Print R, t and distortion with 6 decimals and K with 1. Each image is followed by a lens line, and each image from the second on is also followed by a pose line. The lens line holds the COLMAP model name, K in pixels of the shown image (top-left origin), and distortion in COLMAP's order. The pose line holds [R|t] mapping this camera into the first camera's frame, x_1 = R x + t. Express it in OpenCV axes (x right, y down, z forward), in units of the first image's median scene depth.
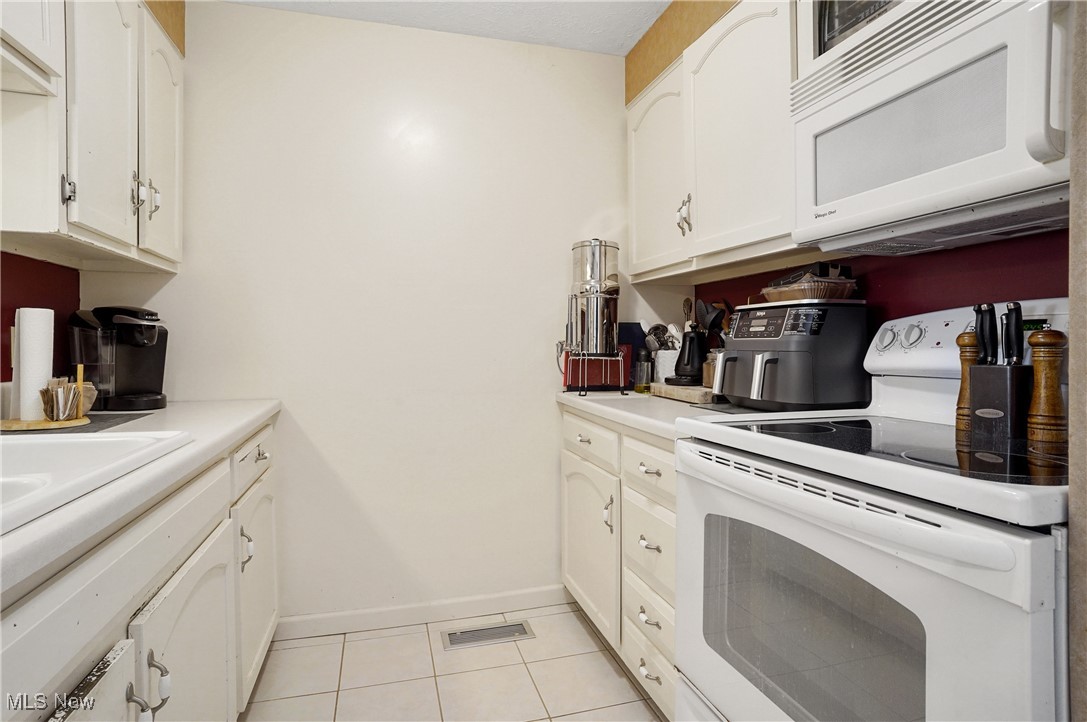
lens RADIAL K [[567.9, 0, 542.6], [0, 567.9, 349.2], [0, 0, 1]] dist [-0.085211, 0.044607]
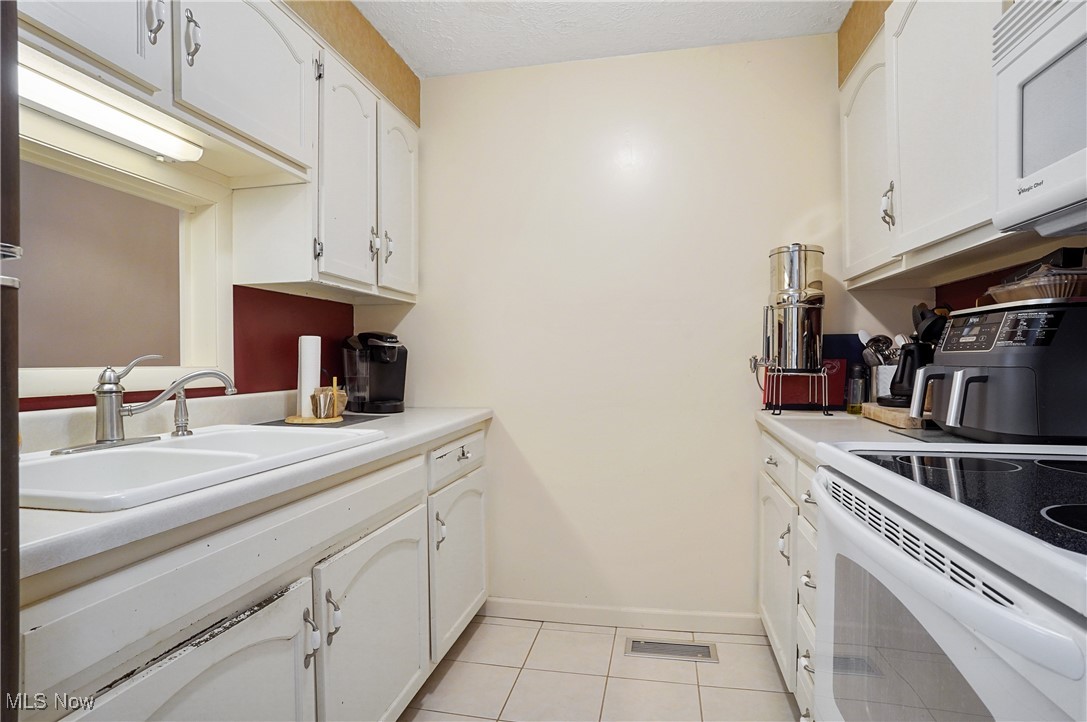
lens RADIAL K [[564.4, 0, 543.5], [0, 564.4, 368.0], [0, 0, 1]] dist [-0.083865, 0.044302]
pose [[0.885961, 0.000909, -0.463760, 0.195118], [0.002601, 0.999973, 0.006928, -0.001857], [0.463753, -0.007344, 0.885934, 0.021878]]
